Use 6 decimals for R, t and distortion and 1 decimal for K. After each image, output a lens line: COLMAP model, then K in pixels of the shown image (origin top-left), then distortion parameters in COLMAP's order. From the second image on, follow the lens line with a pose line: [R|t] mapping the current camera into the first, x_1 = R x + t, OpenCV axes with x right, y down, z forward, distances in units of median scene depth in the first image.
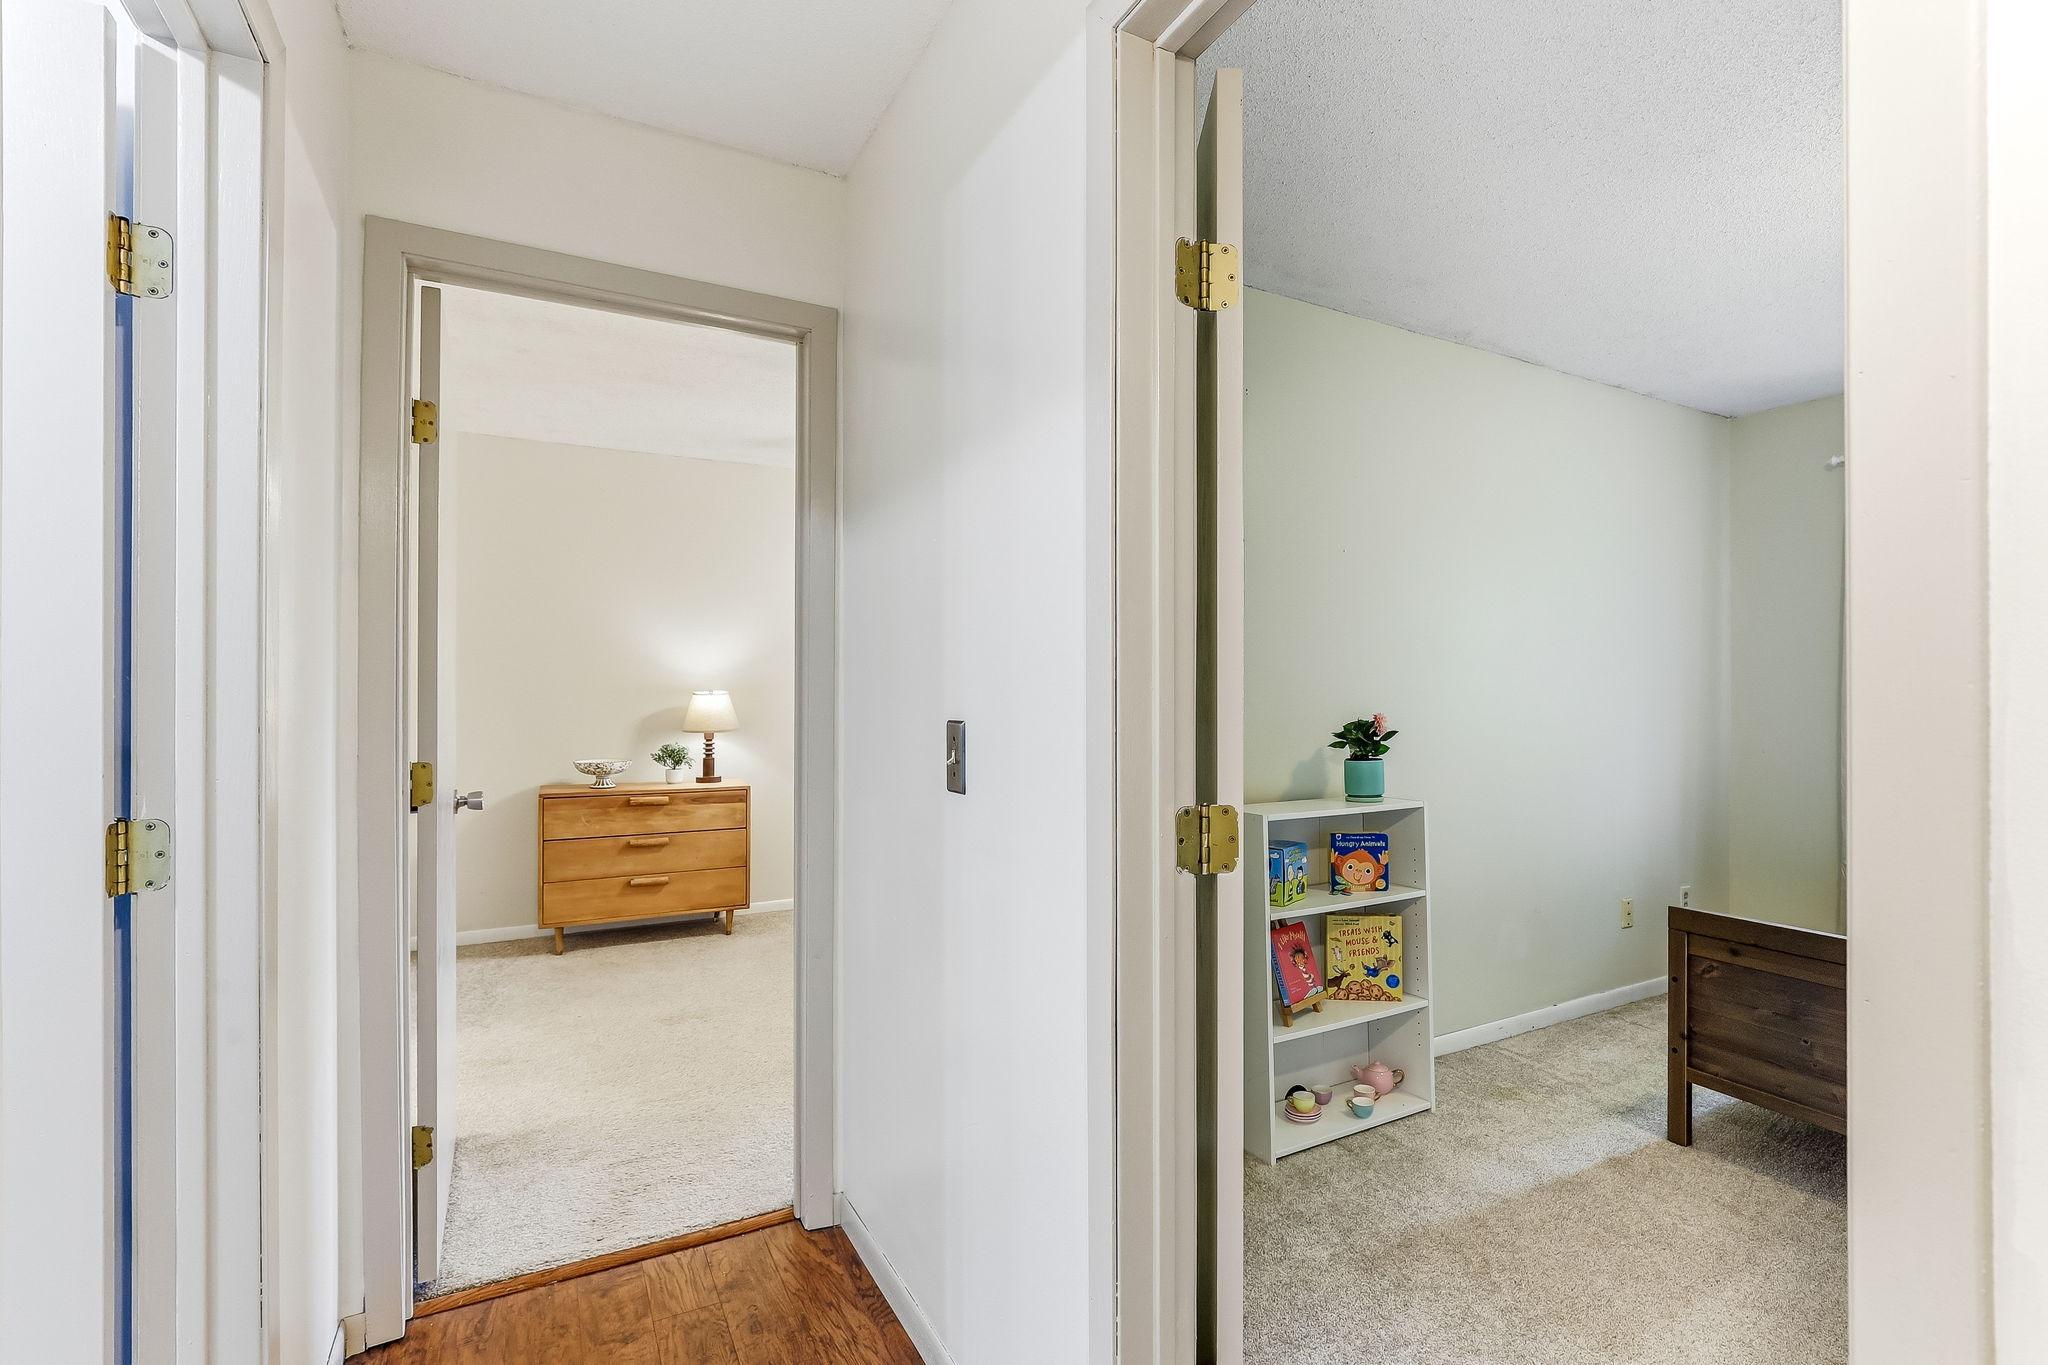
lens RADIAL K [[939.5, 0, 1029.3], [0, 939.5, 684.0], [0, 0, 1]] dist [-0.016371, 0.003235]
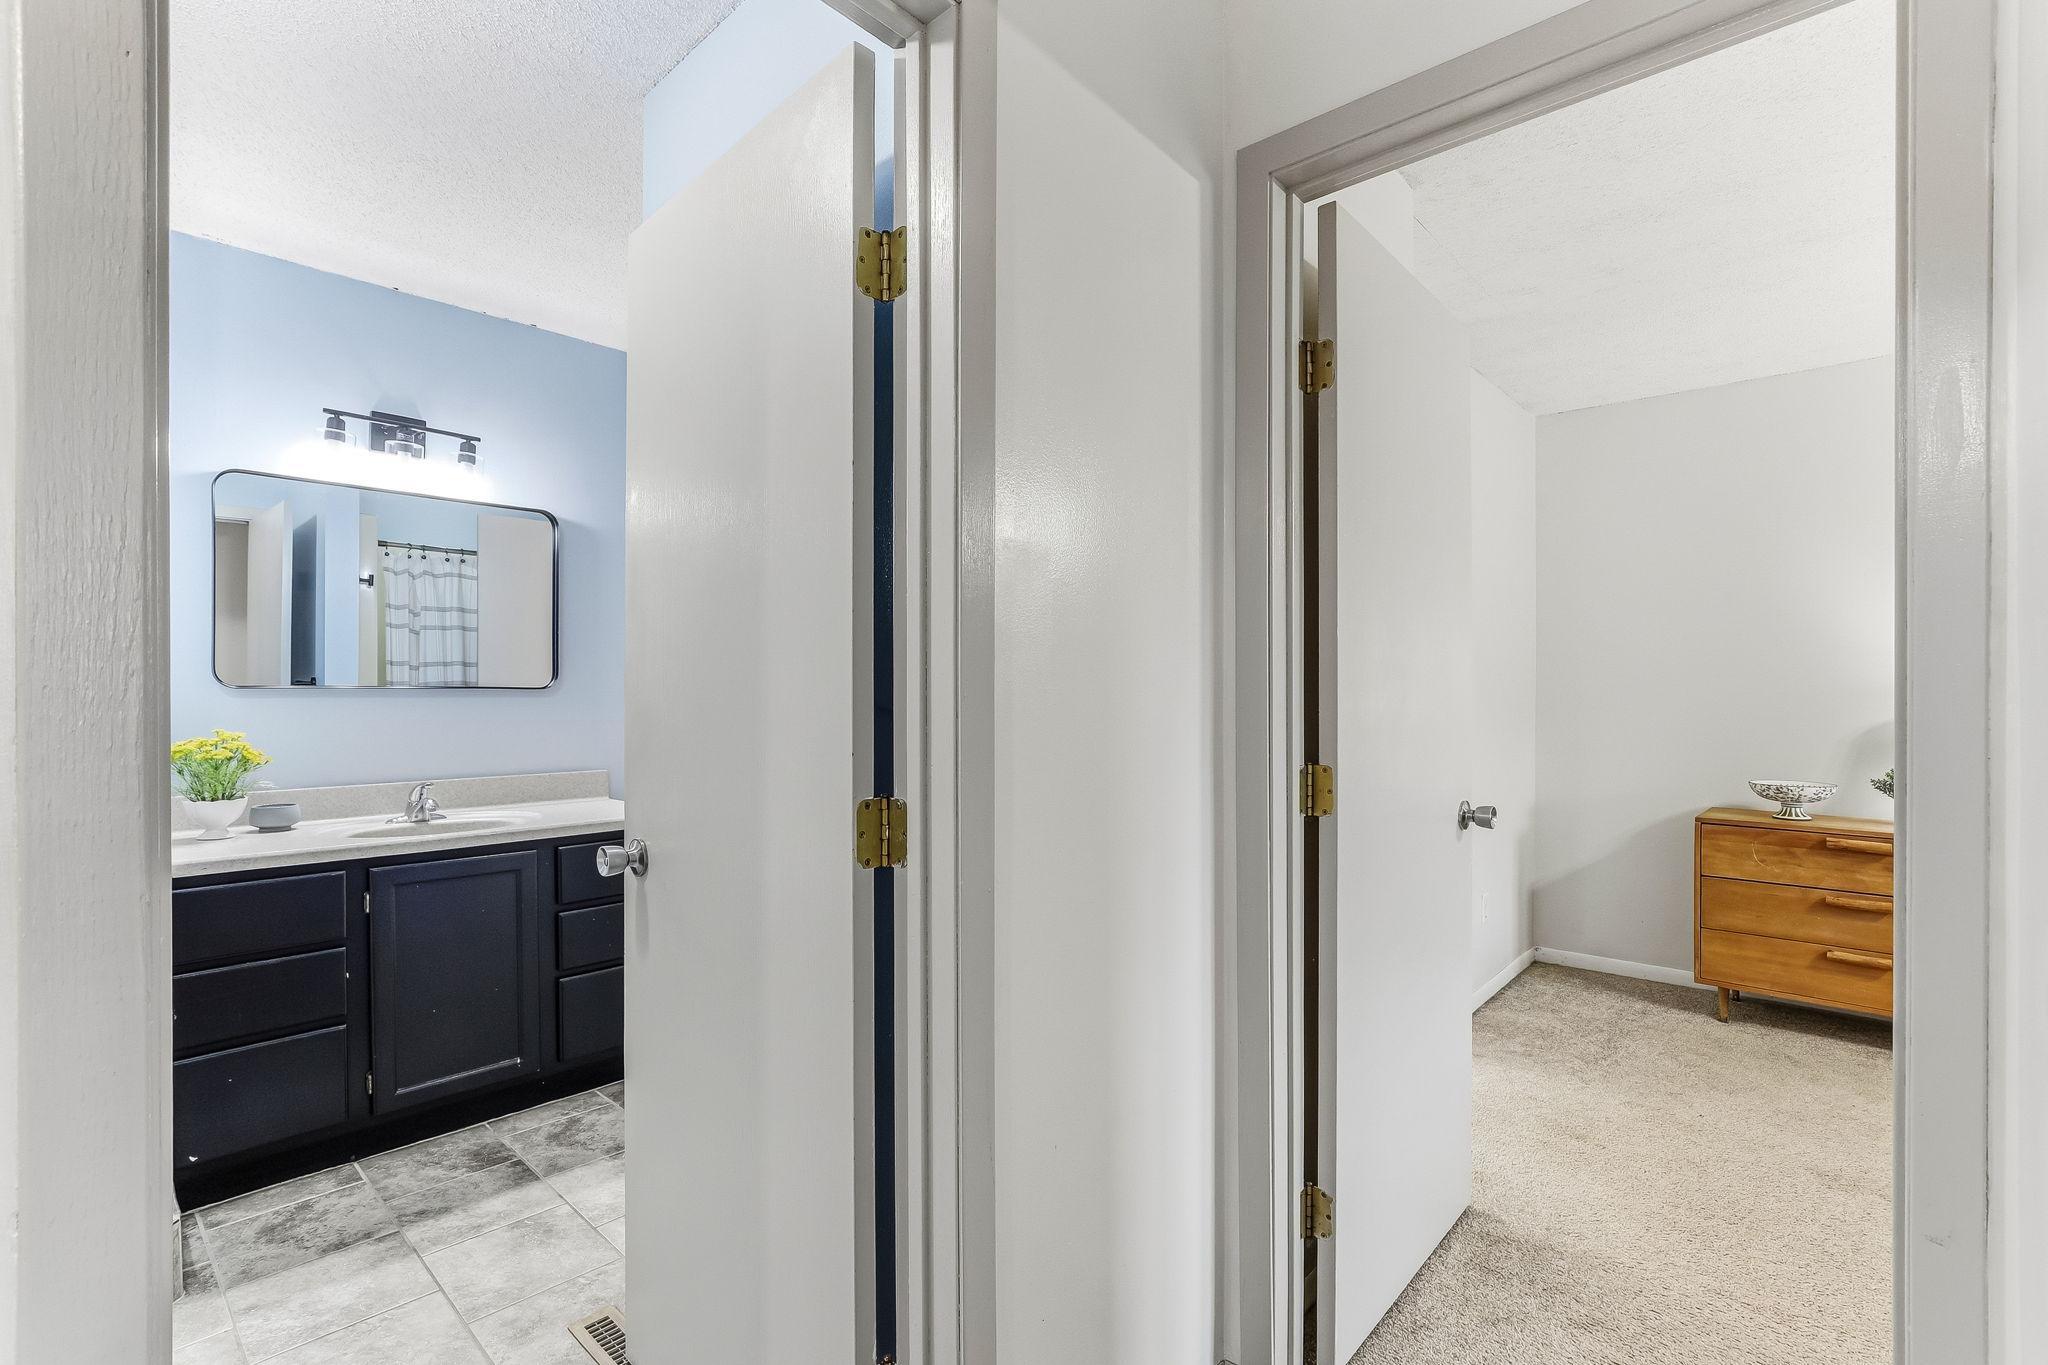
lens RADIAL K [[939.5, 0, 1016.6], [0, 939.5, 687.2], [0, 0, 1]] dist [-0.016371, 0.003235]
pose [[0.363446, 0.001110, -0.931615, 0.016215], [-0.000231, 0.999999, 0.001102, 0.004126], [0.931615, -0.000186, 0.363446, 0.154058]]
